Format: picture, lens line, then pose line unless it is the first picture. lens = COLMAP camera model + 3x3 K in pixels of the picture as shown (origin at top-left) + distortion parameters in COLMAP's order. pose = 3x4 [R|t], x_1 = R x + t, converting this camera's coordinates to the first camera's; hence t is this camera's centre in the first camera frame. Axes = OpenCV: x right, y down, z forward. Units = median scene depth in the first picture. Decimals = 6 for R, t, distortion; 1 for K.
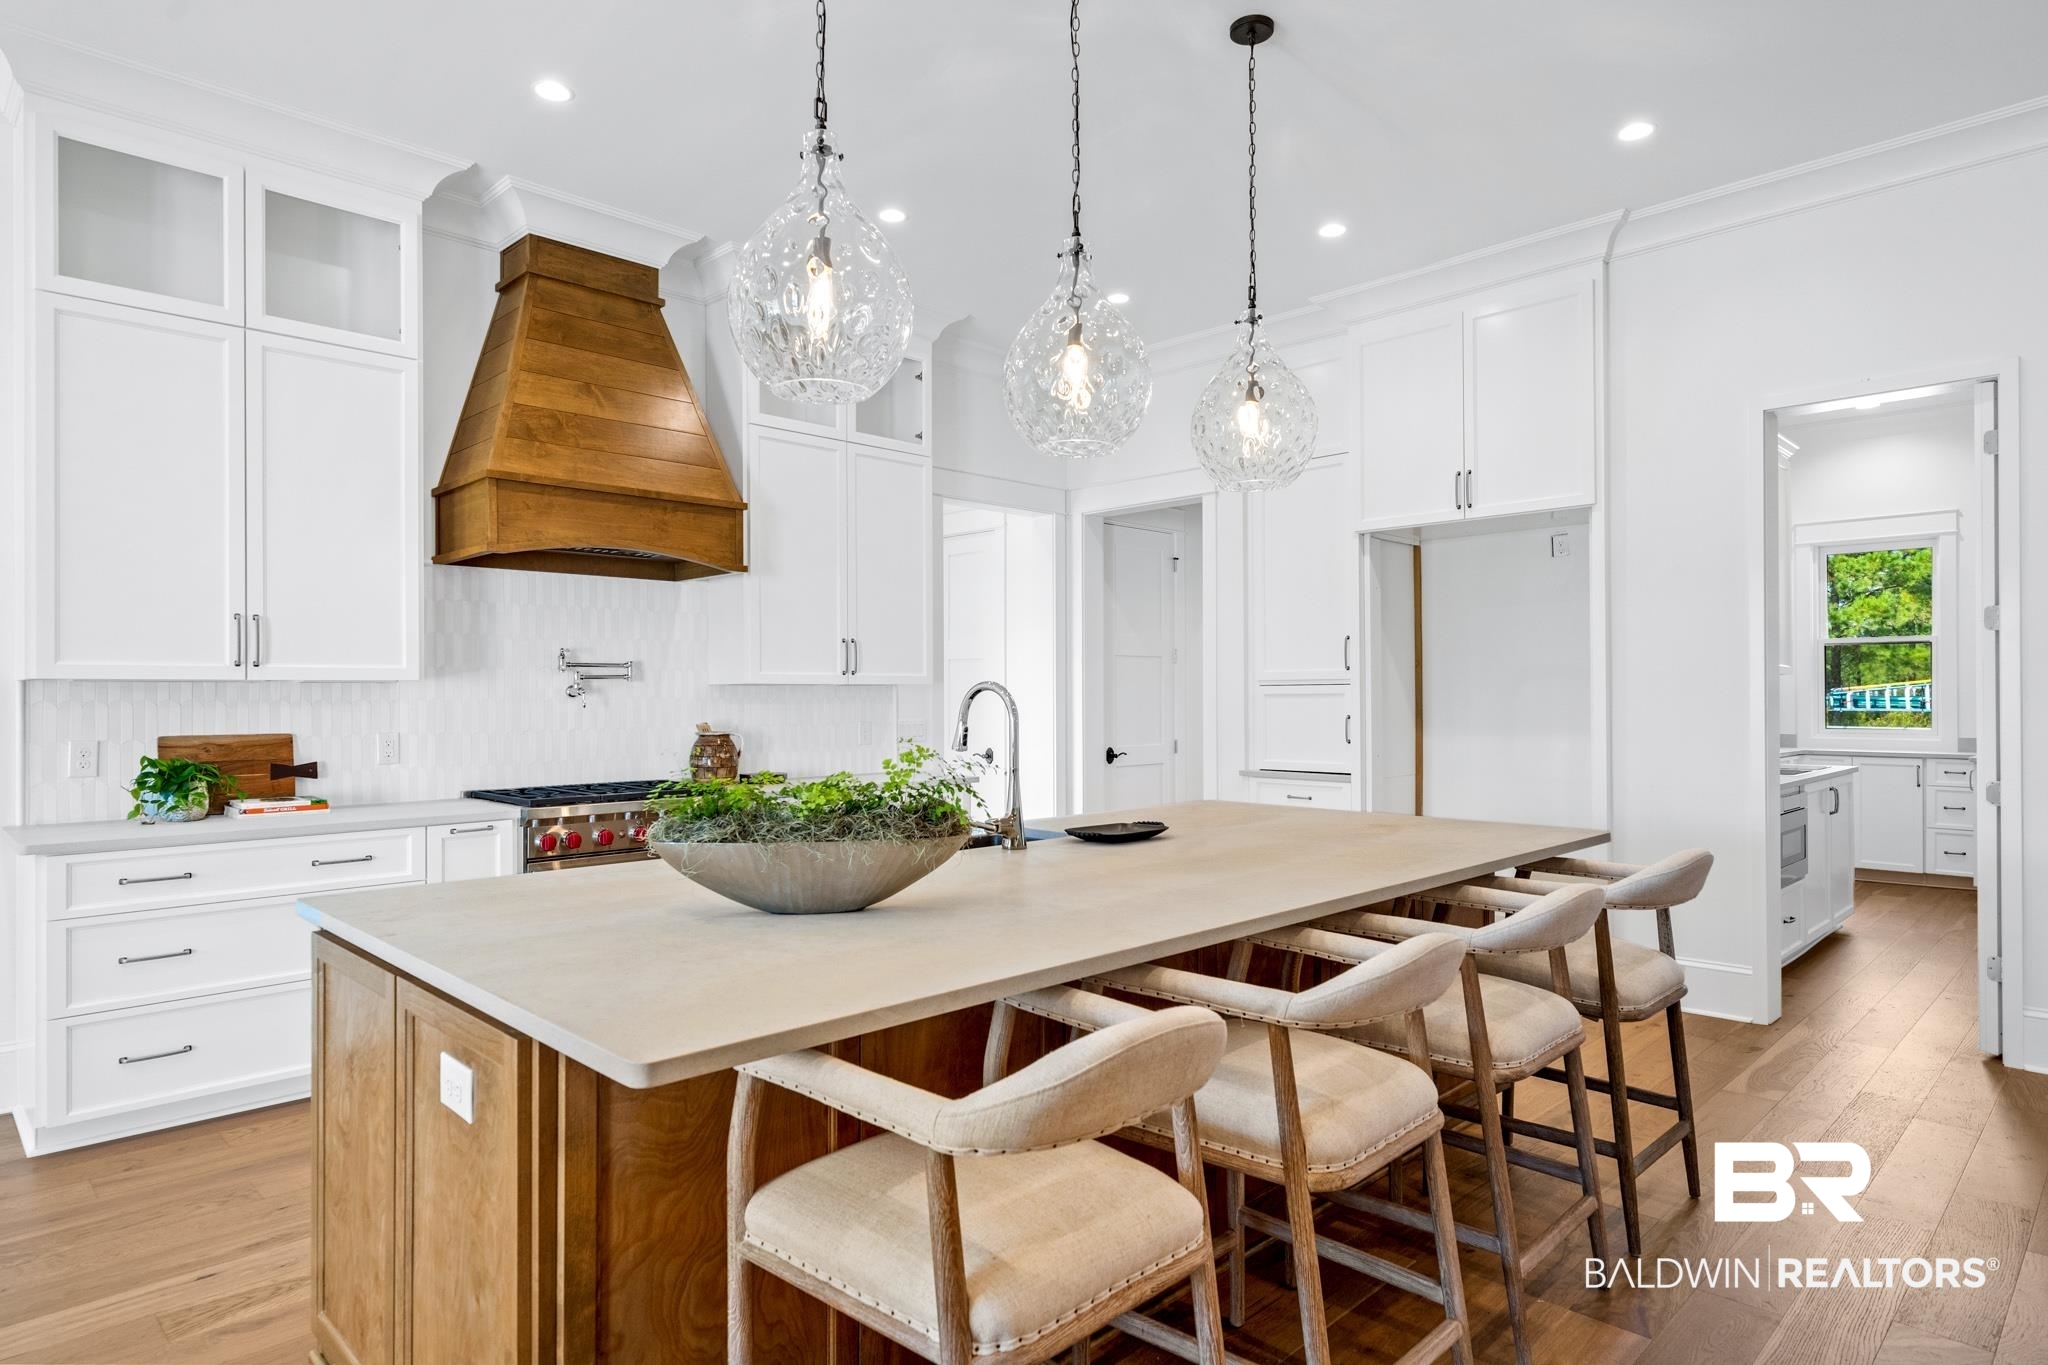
lens RADIAL K [[1164.4, 0, 1027.9], [0, 1164.4, 689.2], [0, 0, 1]] dist [-0.001035, 0.003042]
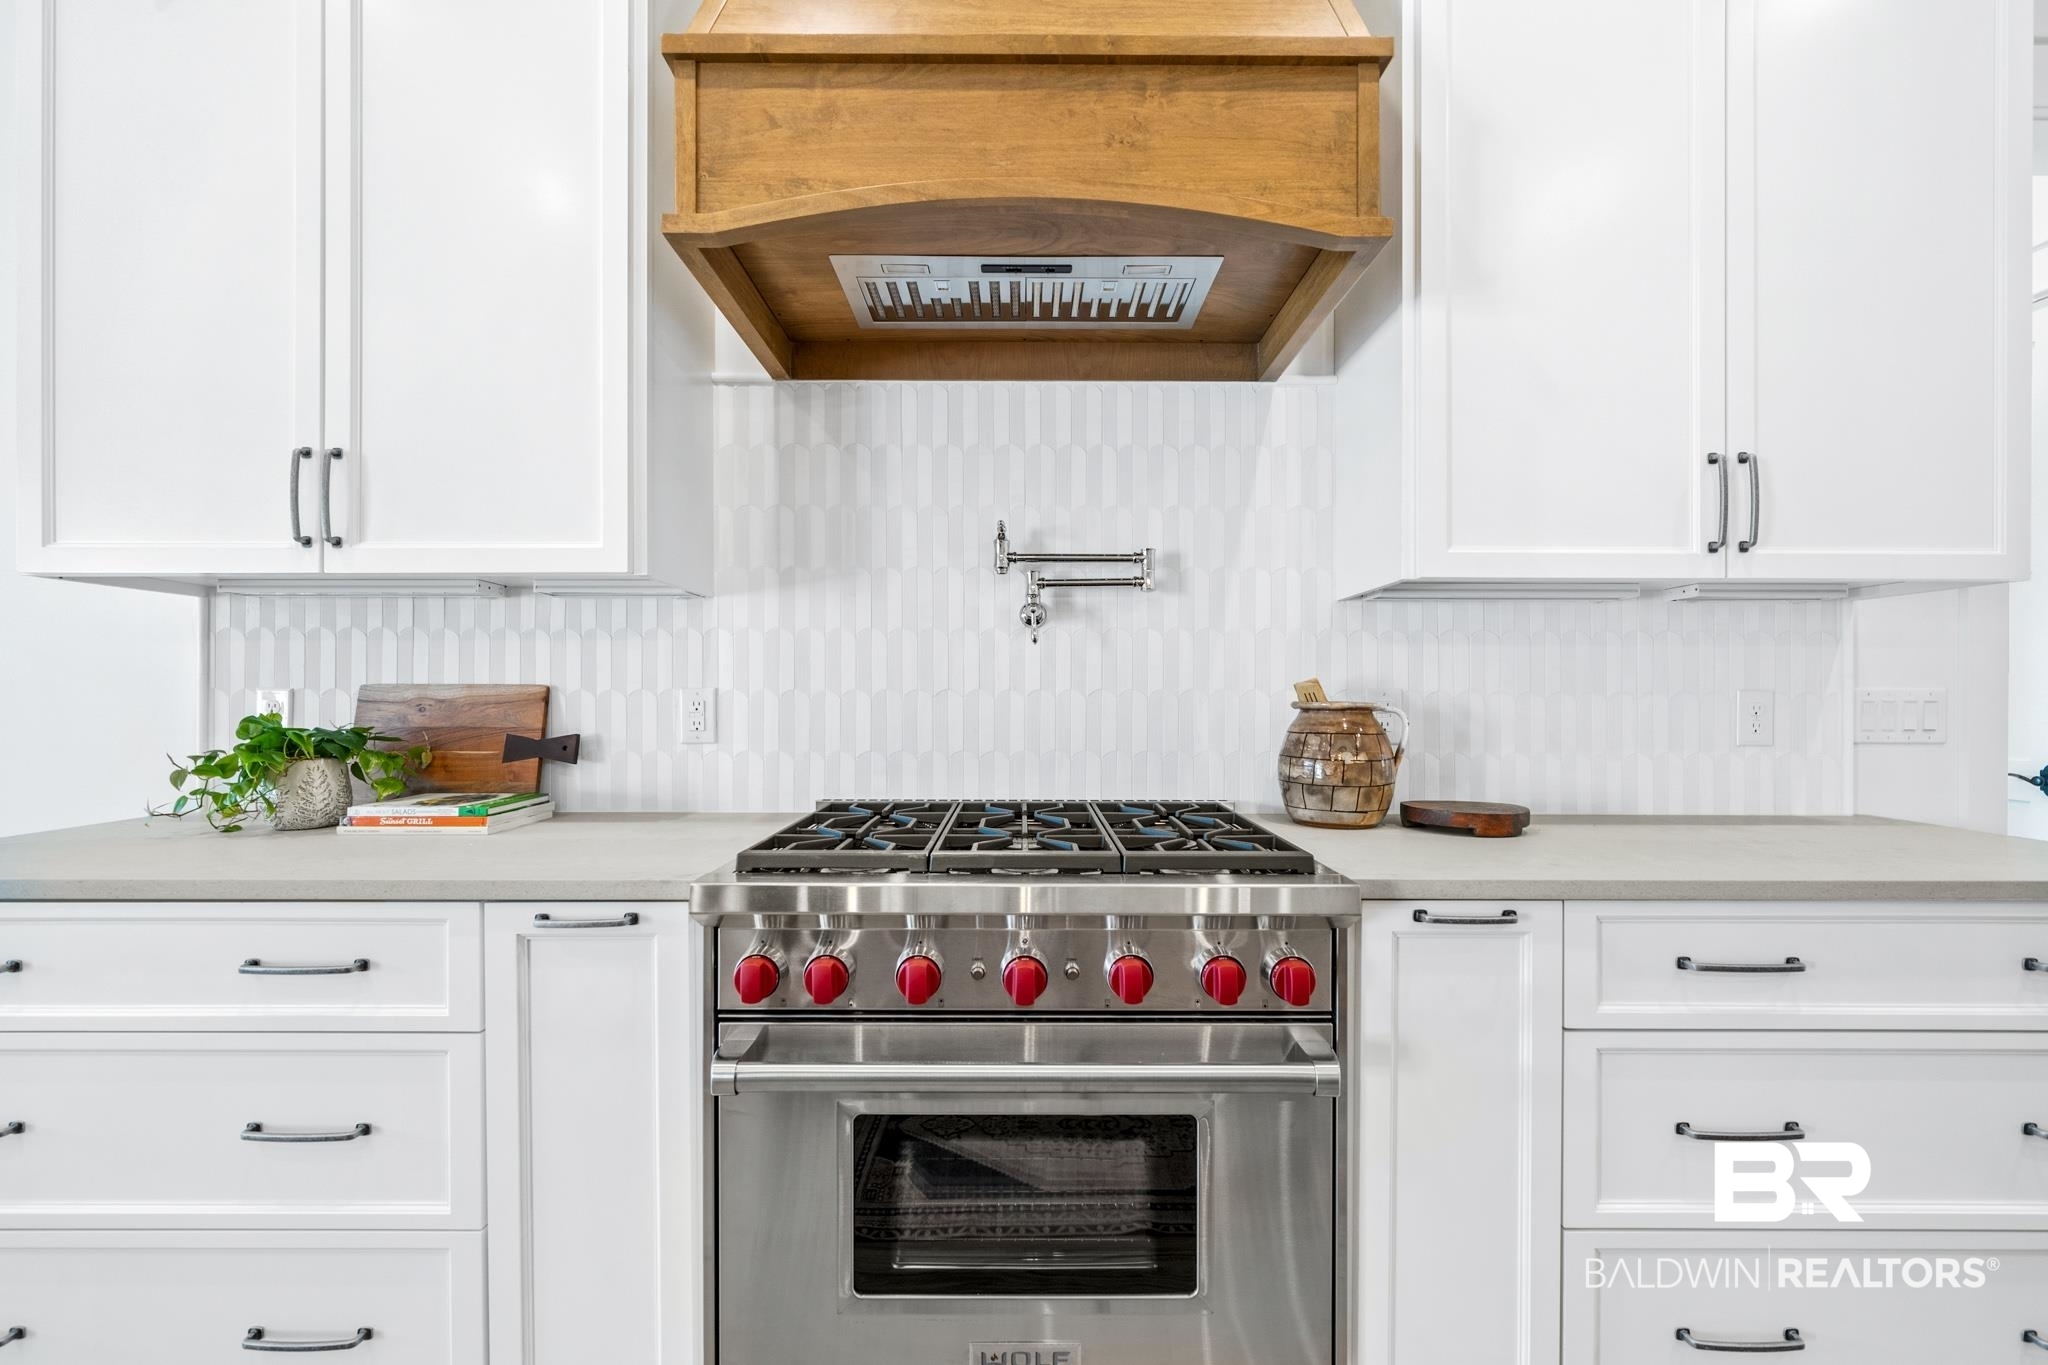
lens RADIAL K [[817.6, 0, 1023.7], [0, 817.6, 697.9], [0, 0, 1]] dist [-0.000126, -0.000021]
pose [[0.707507, 0.006771, -0.706674, -0.157082], [-0.001553, 0.999967, 0.008026, 0.037865], [0.706704, -0.004581, 0.707494, 0.810606]]
